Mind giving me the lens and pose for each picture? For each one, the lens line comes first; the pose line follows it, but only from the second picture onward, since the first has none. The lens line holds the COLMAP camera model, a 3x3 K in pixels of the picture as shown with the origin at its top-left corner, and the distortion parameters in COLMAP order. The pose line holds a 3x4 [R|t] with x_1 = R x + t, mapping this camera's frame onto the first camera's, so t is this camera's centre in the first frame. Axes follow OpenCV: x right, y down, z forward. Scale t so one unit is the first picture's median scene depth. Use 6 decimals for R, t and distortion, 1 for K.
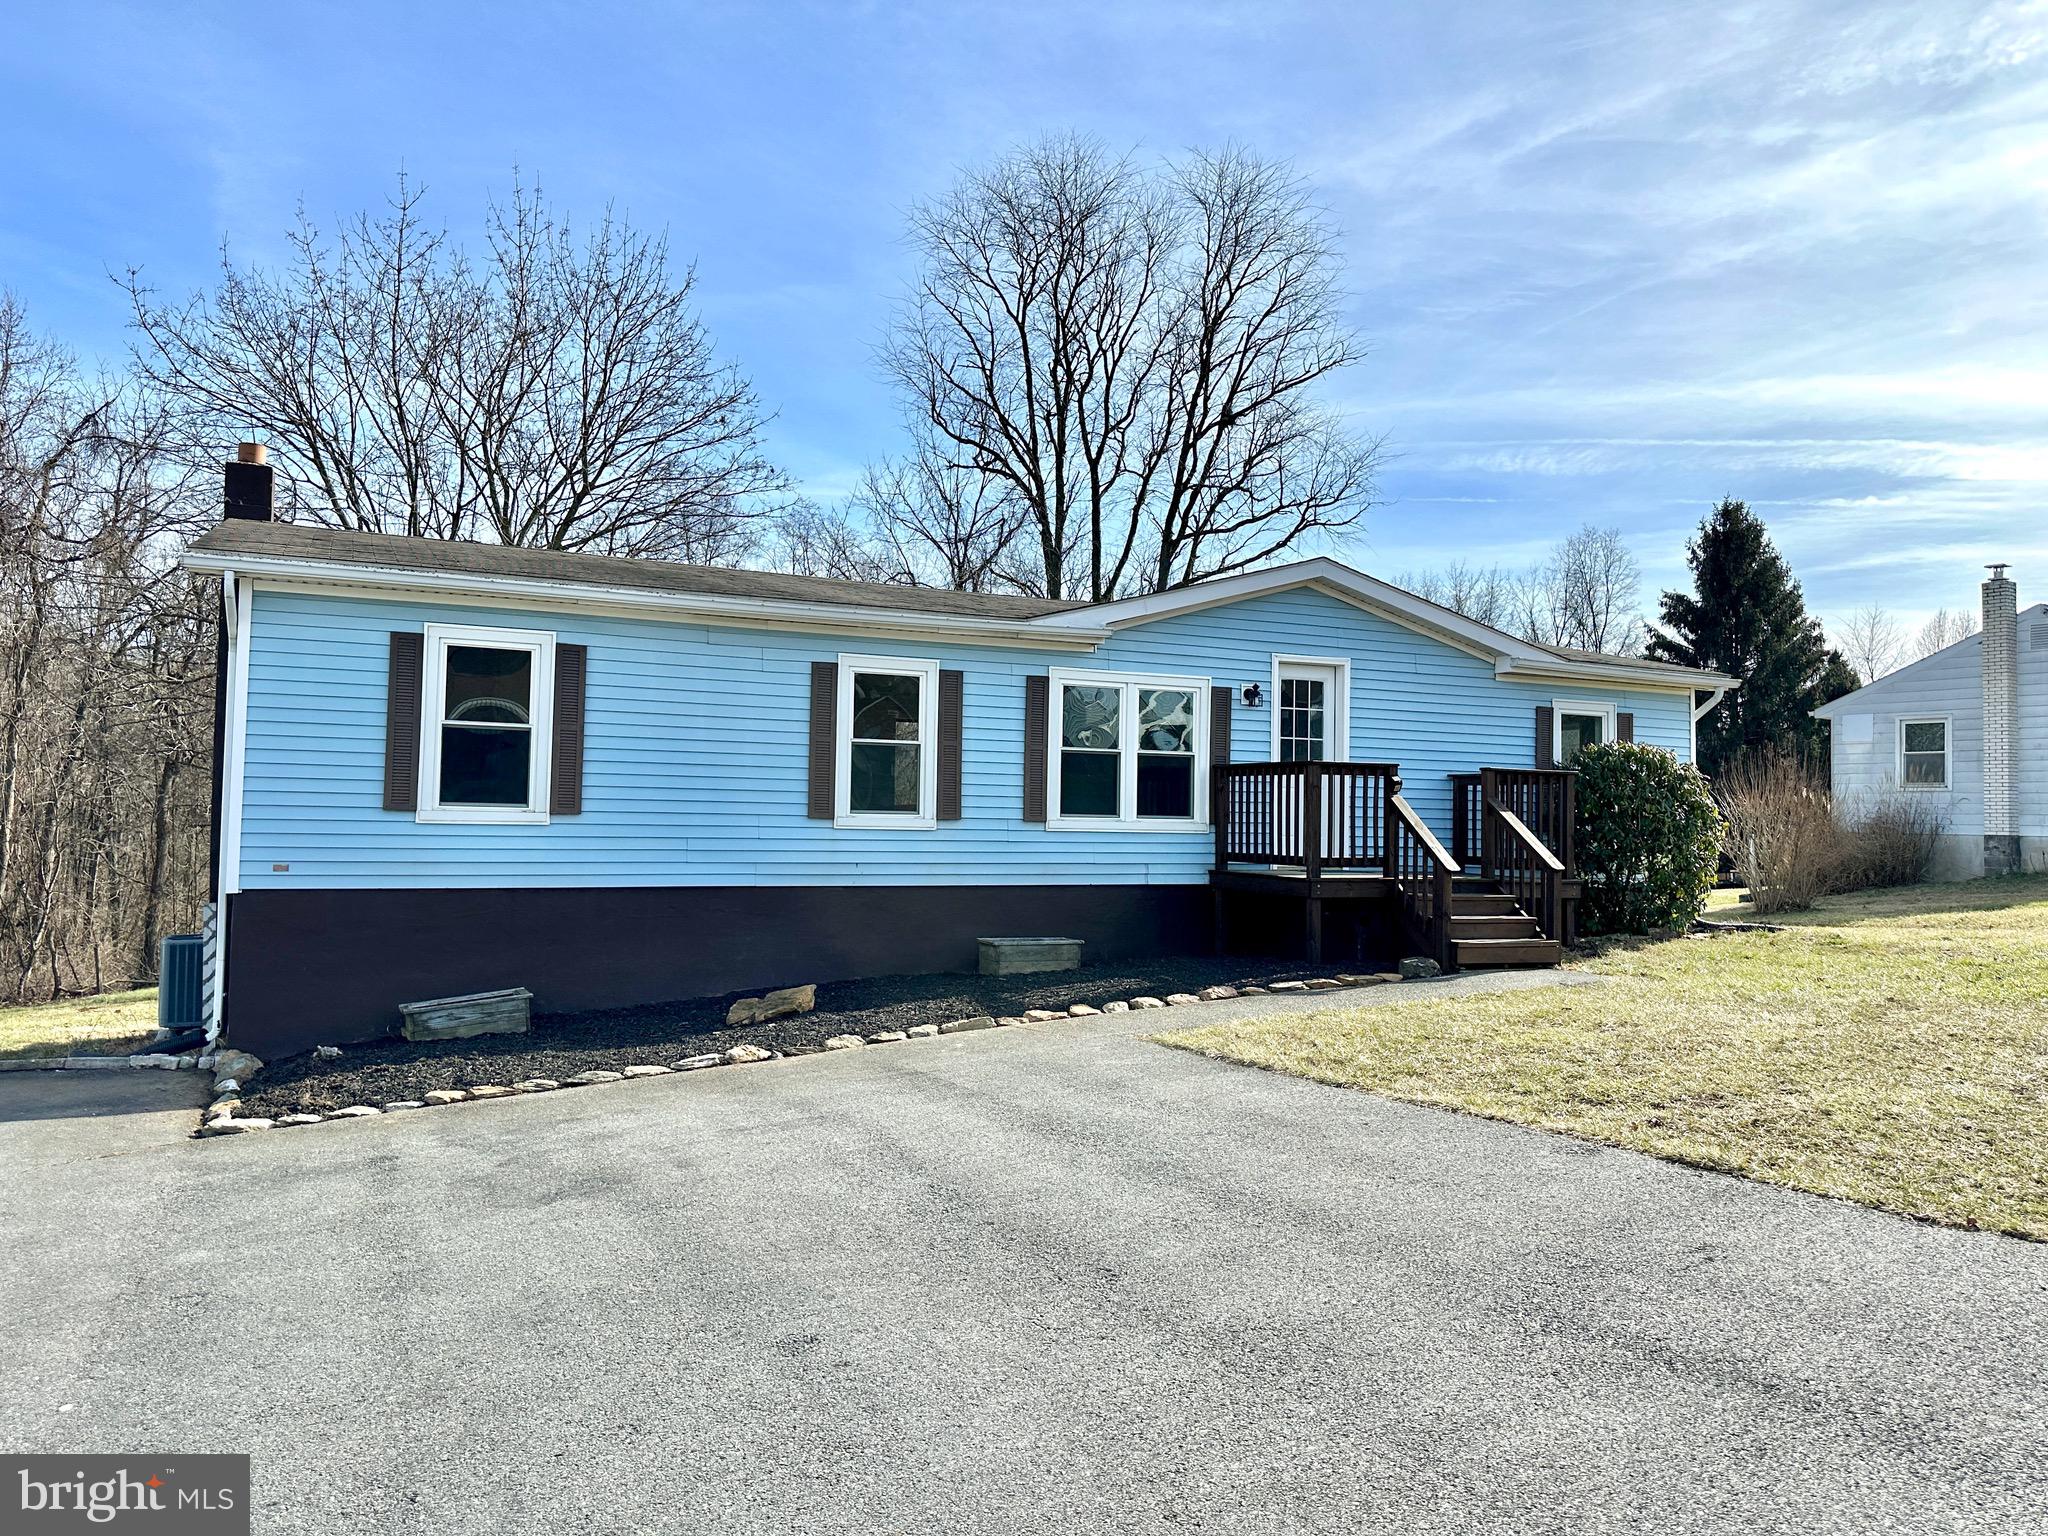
lens RADIAL K [[1456.4, 0, 1012.5], [0, 1456.4, 806.9], [0, 0, 1]] dist [0.092758, -0.087635]
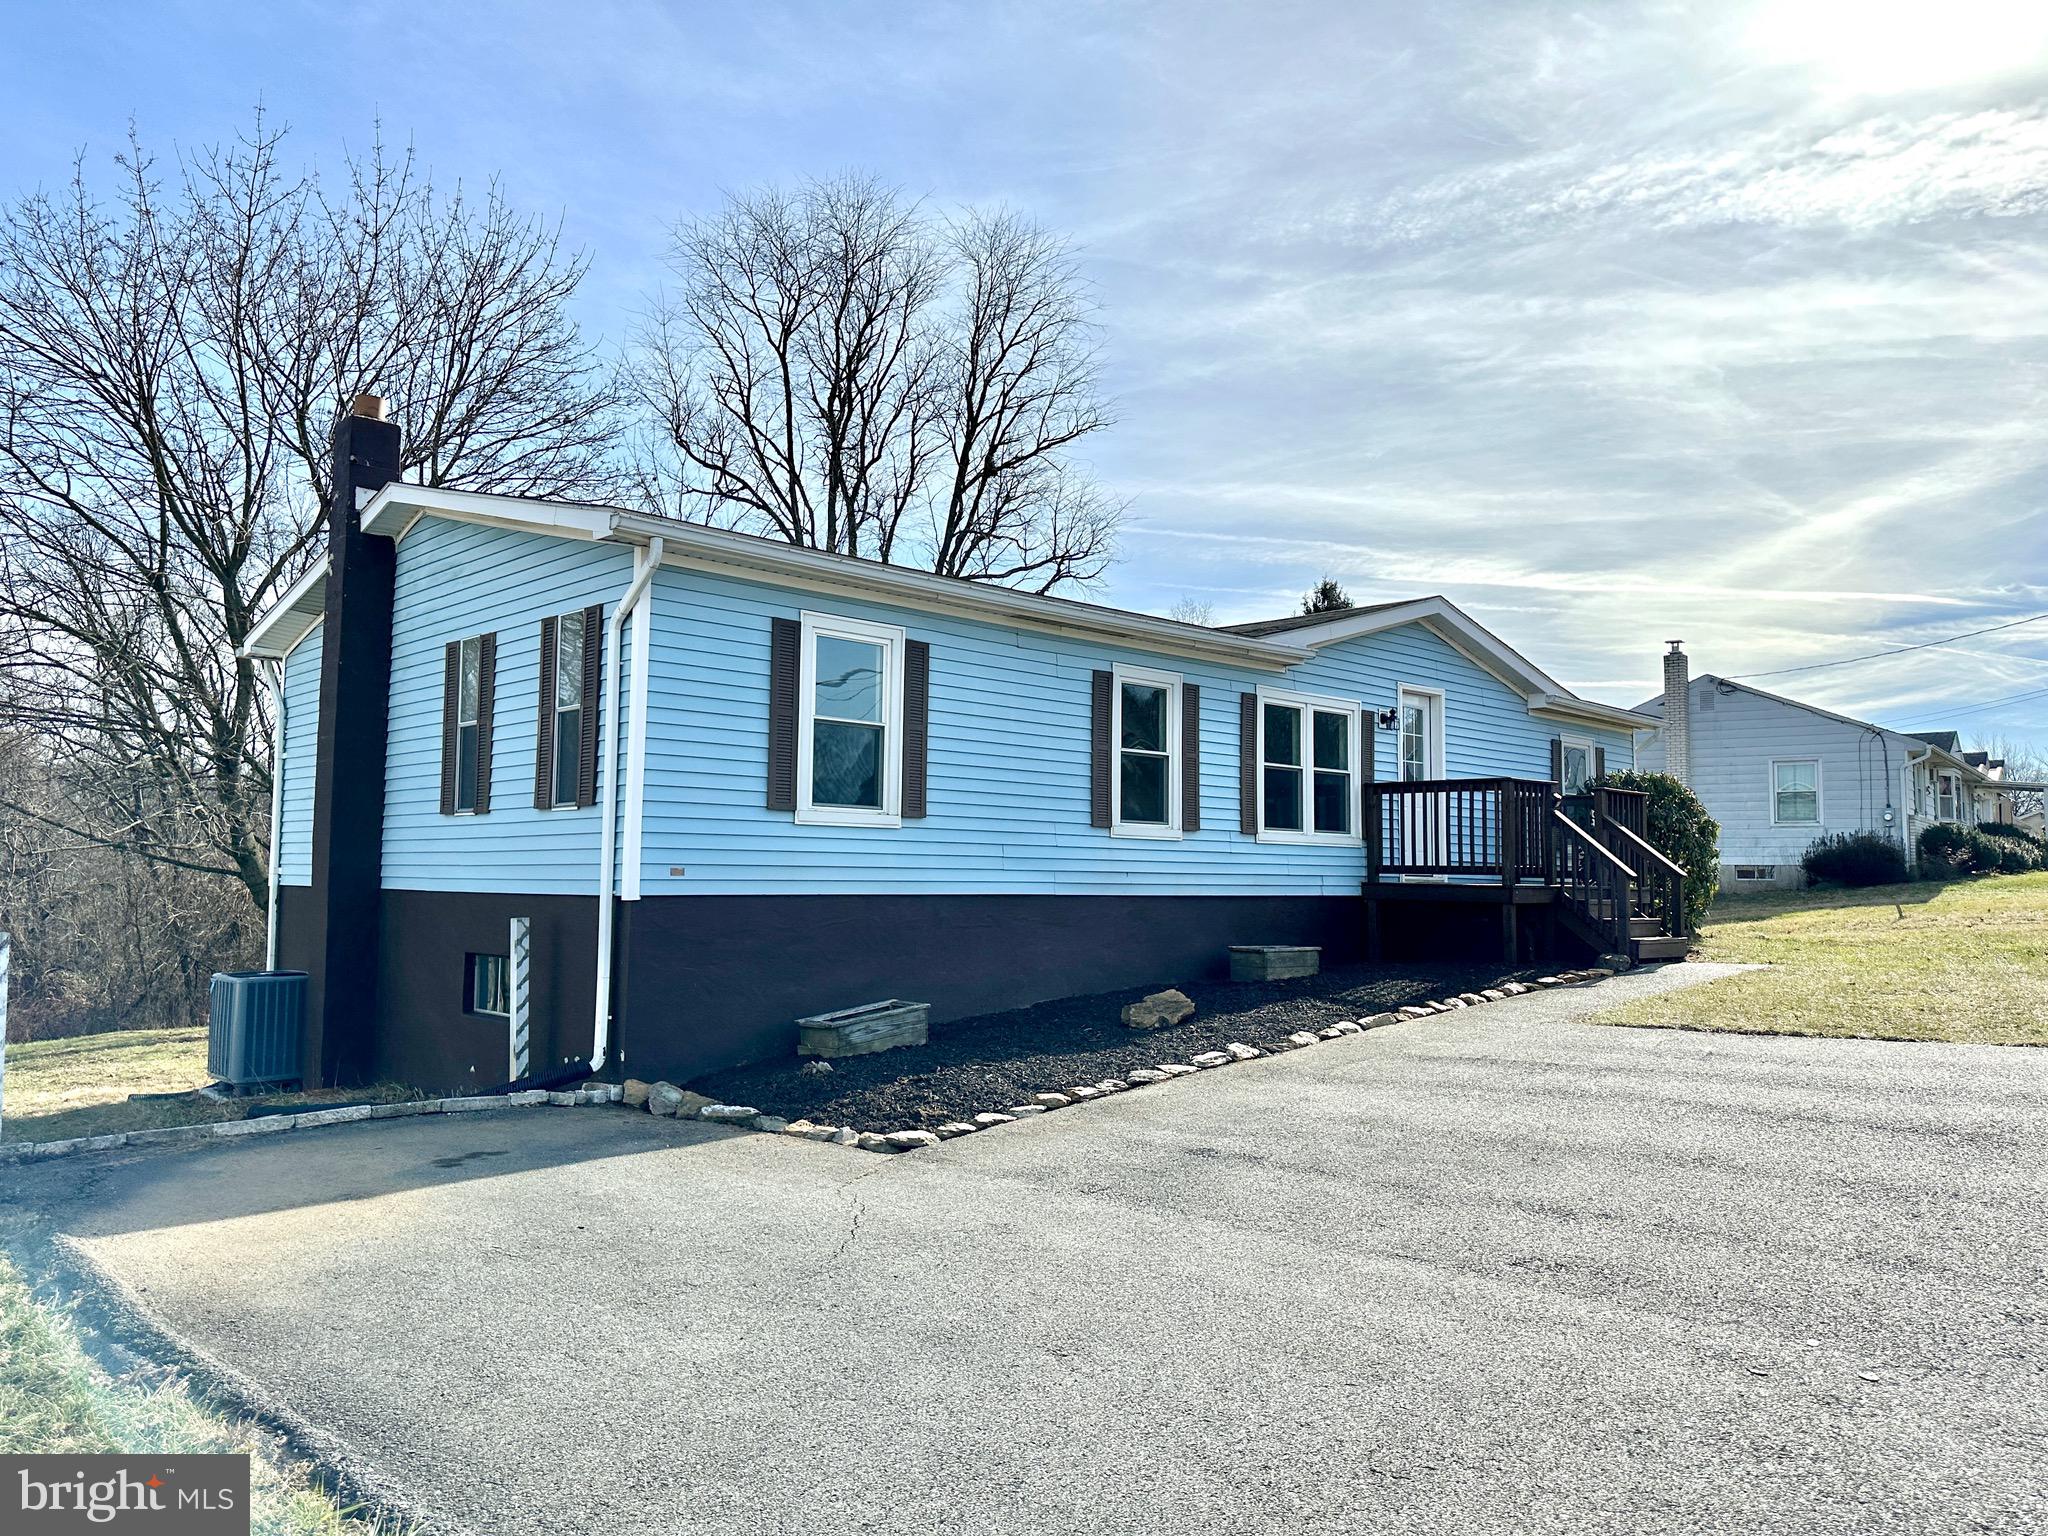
lens RADIAL K [[1456.4, 0, 1030.4], [0, 1456.4, 778.6], [0, 0, 1]] dist [0.092758, -0.087635]
pose [[0.944721, 0.016151, 0.327476, -0.238281], [0.001460, 0.998569, -0.053462, 0.013294], [-0.327871, 0.050985, 0.943346, 0.037358]]
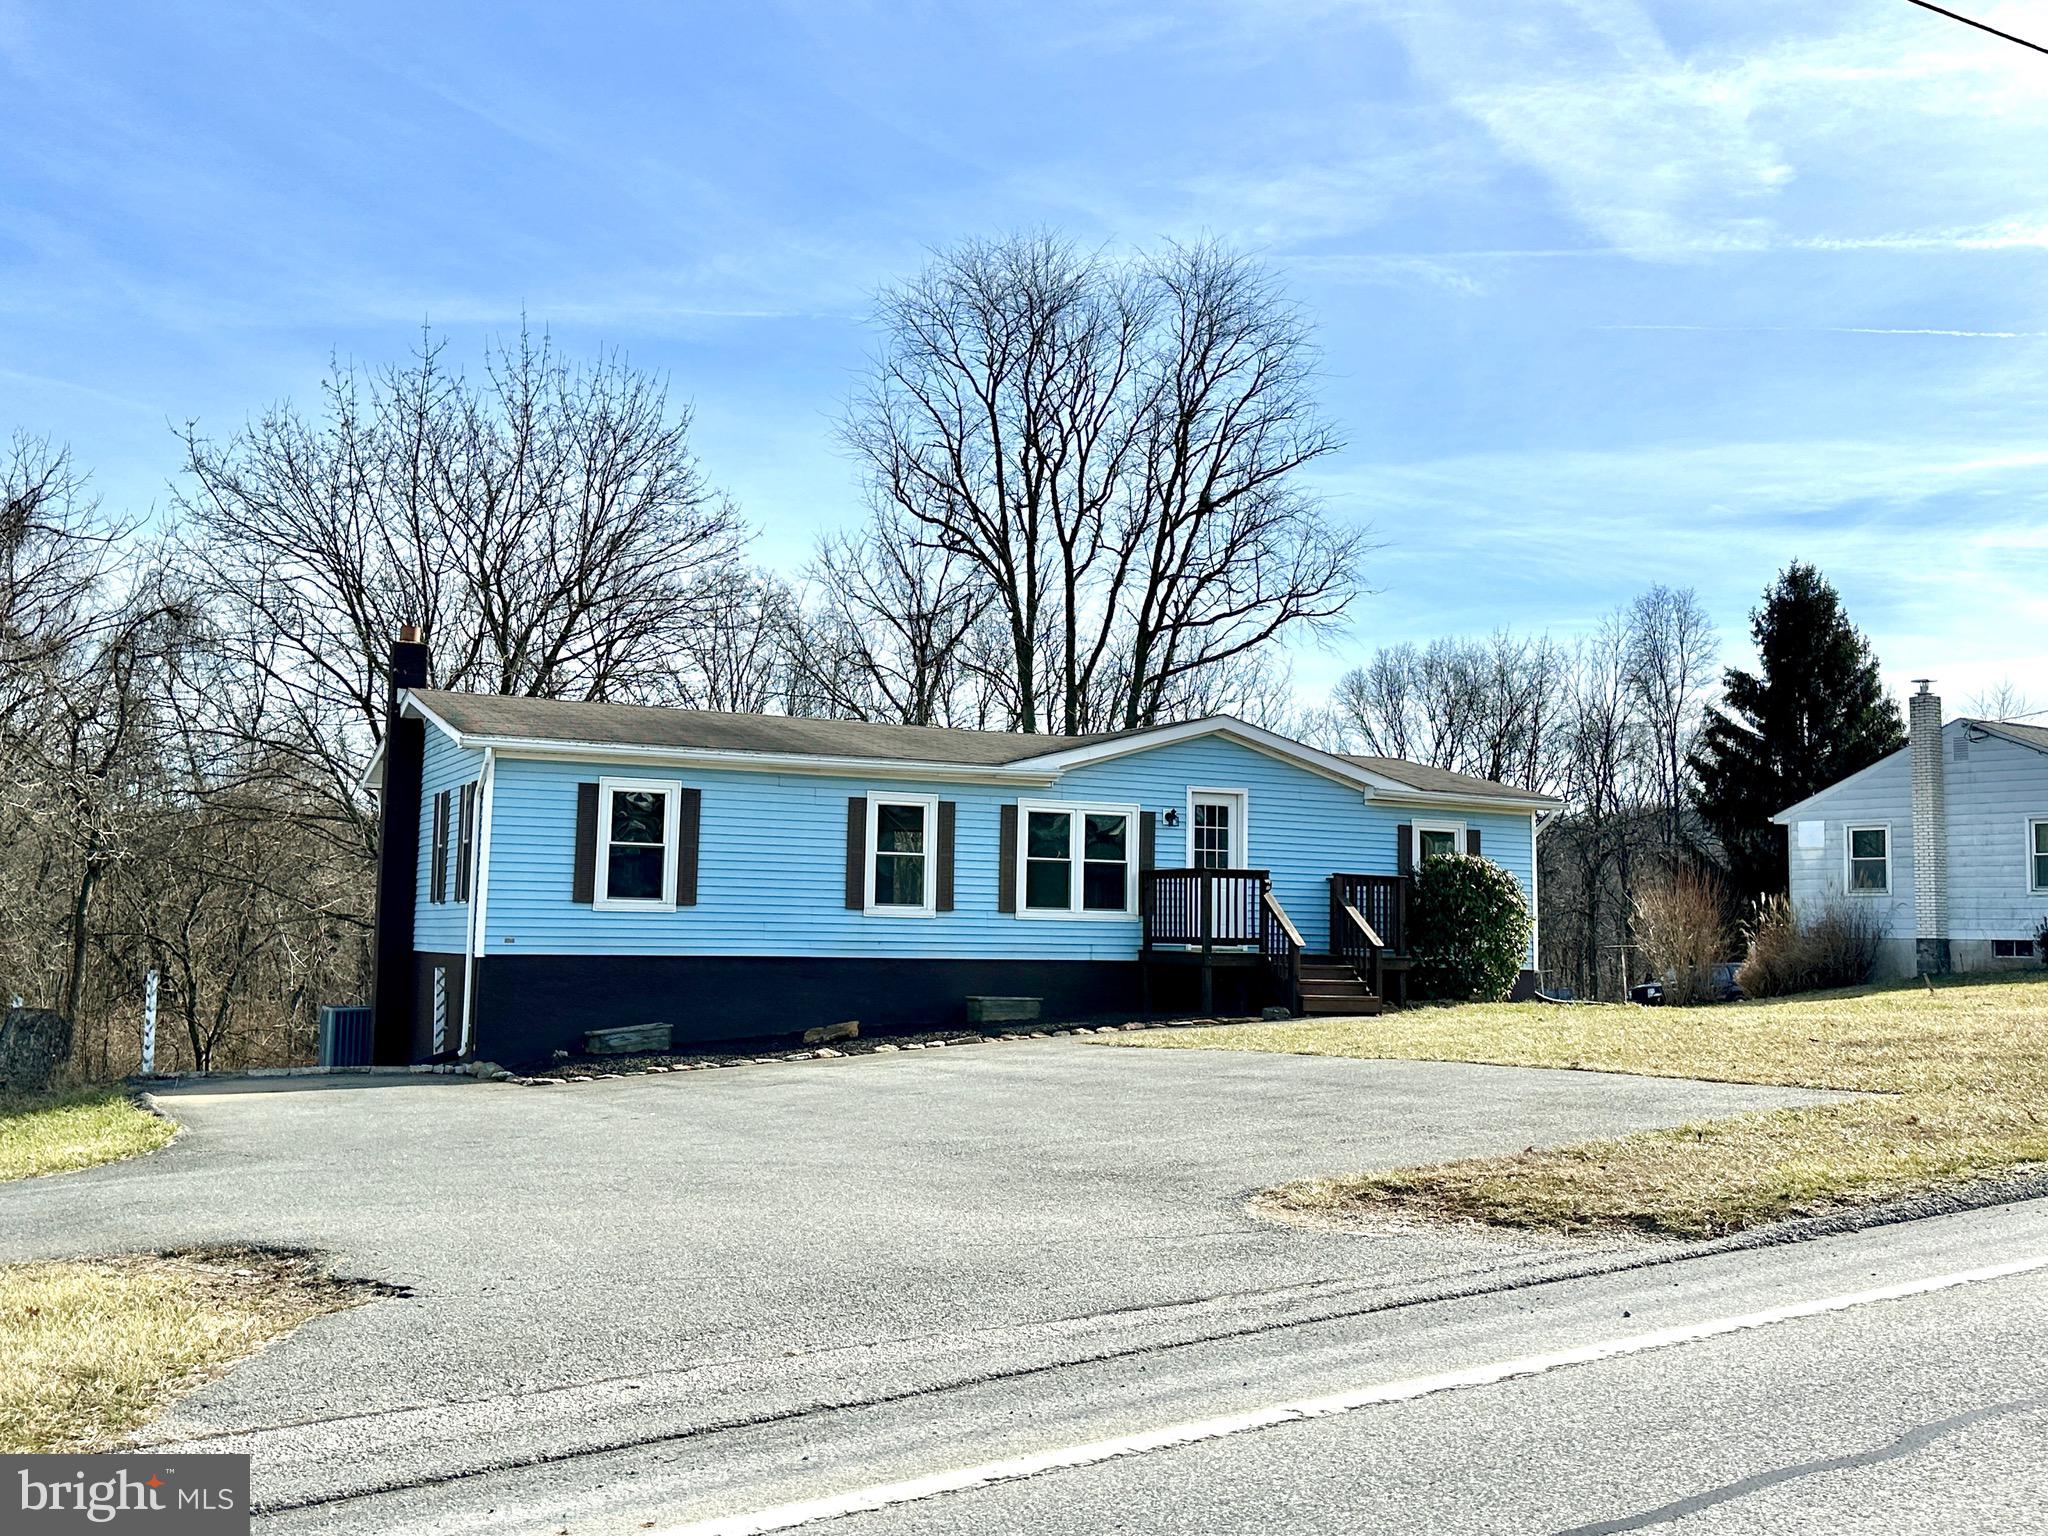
lens RADIAL K [[2003.3, 0, 1016.7], [0, 2003.3, 797.2], [0, 0, 1]] dist [0.155185, 0.000000]
pose [[0.999747, 0.001700, 0.022429, -0.009235], [-0.000331, 0.998144, -0.060889, 0.008572], [-0.022491, 0.060866, 0.997893, -0.443007]]
